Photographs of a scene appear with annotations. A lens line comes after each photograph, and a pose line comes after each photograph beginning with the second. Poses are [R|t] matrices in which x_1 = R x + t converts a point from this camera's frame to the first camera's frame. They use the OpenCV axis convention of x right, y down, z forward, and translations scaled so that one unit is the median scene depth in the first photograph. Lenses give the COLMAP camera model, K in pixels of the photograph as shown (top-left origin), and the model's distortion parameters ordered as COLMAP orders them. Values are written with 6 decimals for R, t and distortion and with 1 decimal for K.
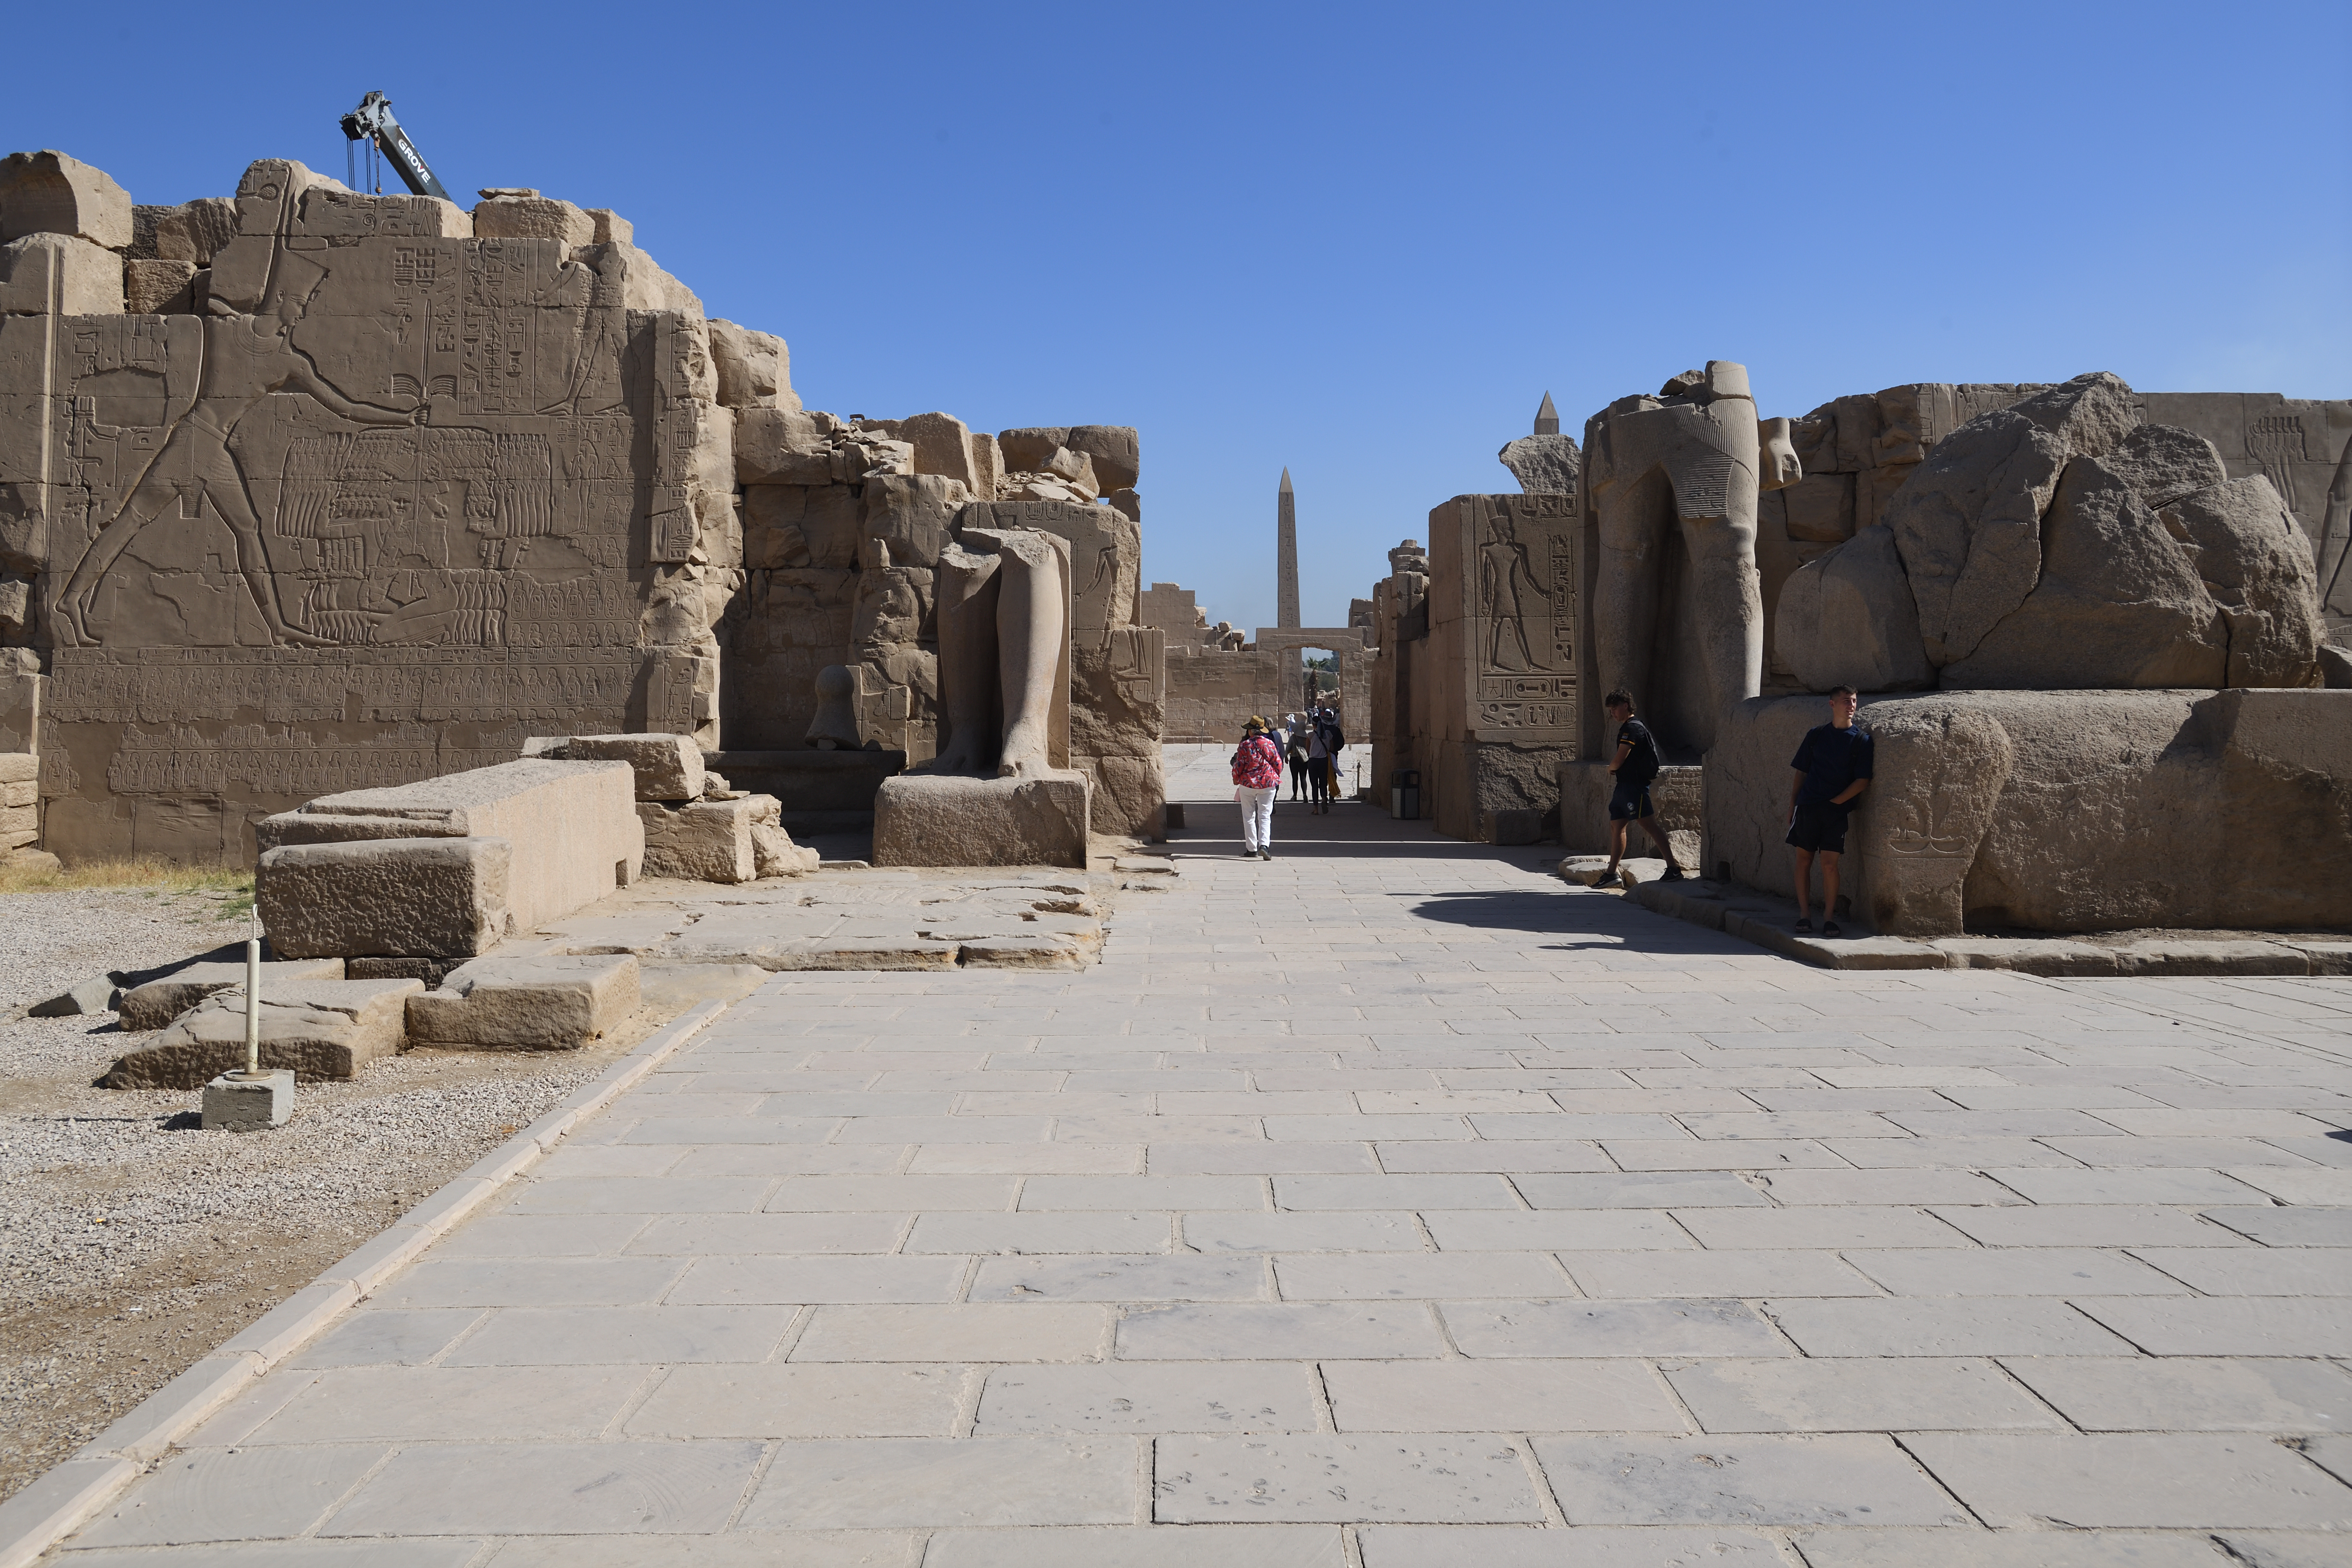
lens RADIAL K [[1681.6, 0, 1164.9], [0, 1681.6, 781.0], [0, 0, 1]] dist [-0.032726, -0.000117]
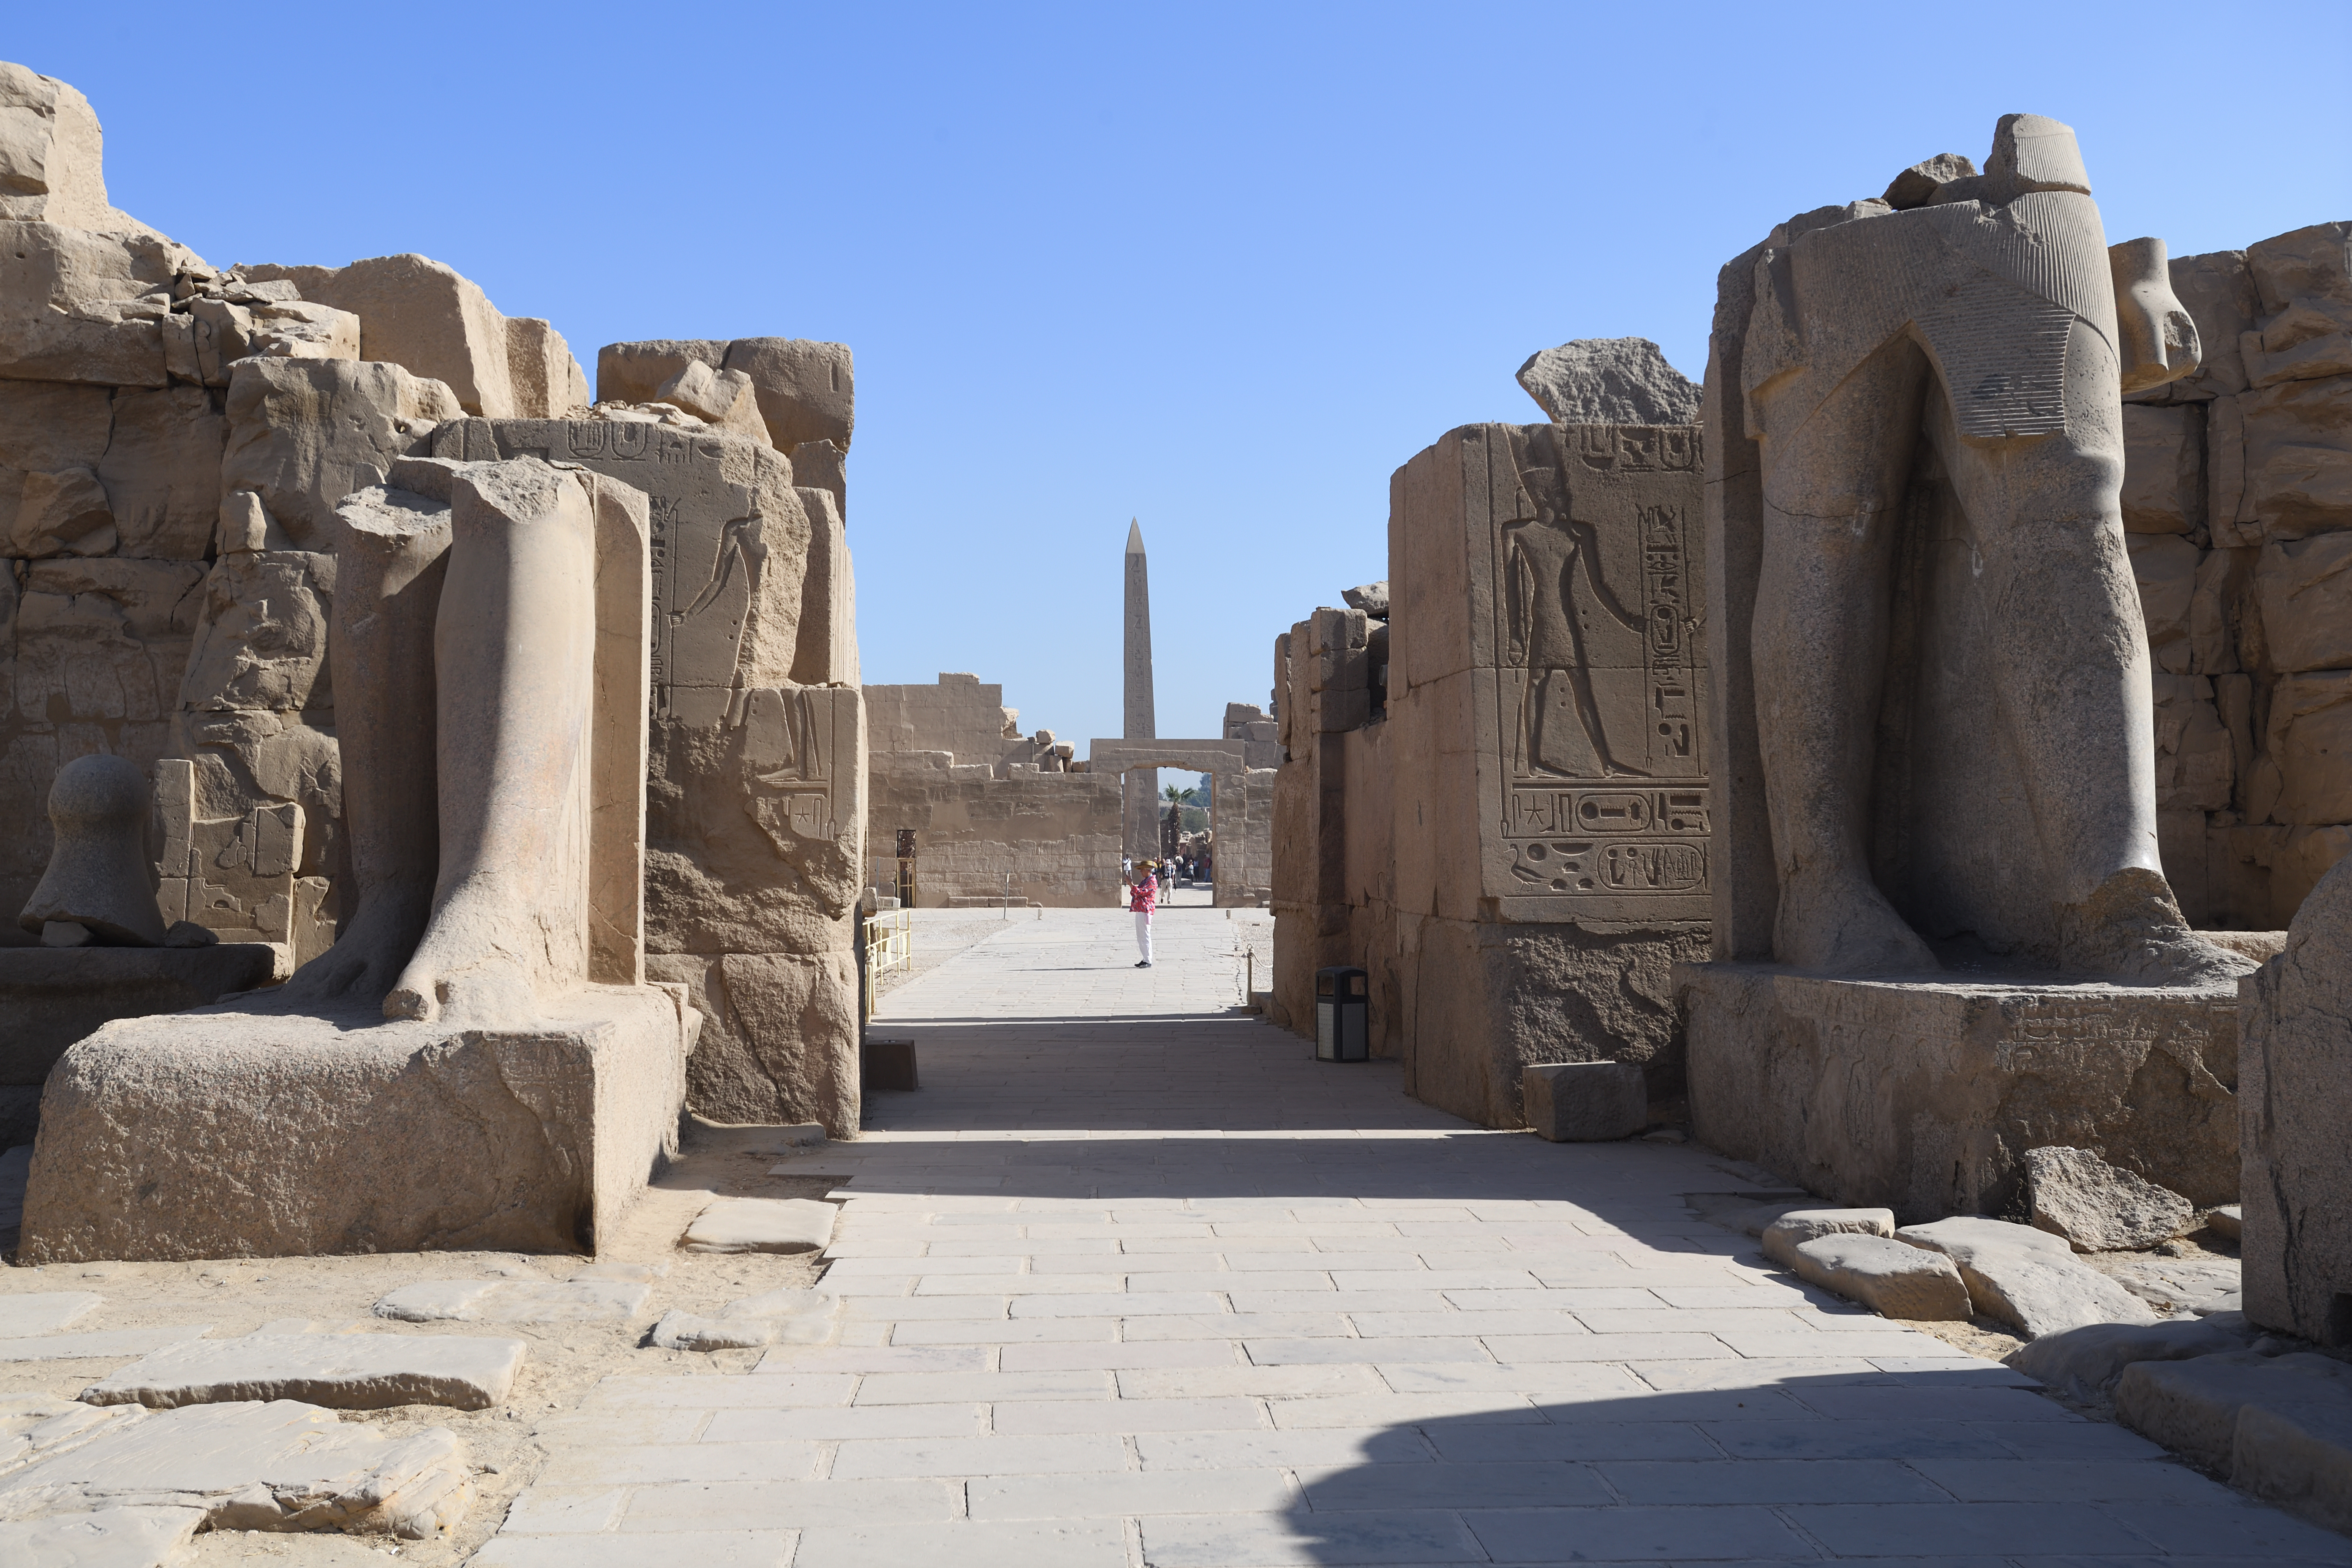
lens RADIAL K [[2330.5, 0, 1173.3], [0, 2330.5, 777.5], [0, 0, 1]] dist [0.023719, 0.000000]
pose [[0.996188, 0.003795, 0.087144, 0.031178], [0.002915, 0.997047, -0.076745, -0.013325], [-0.087178, 0.076706, 0.993235, 0.333053]]
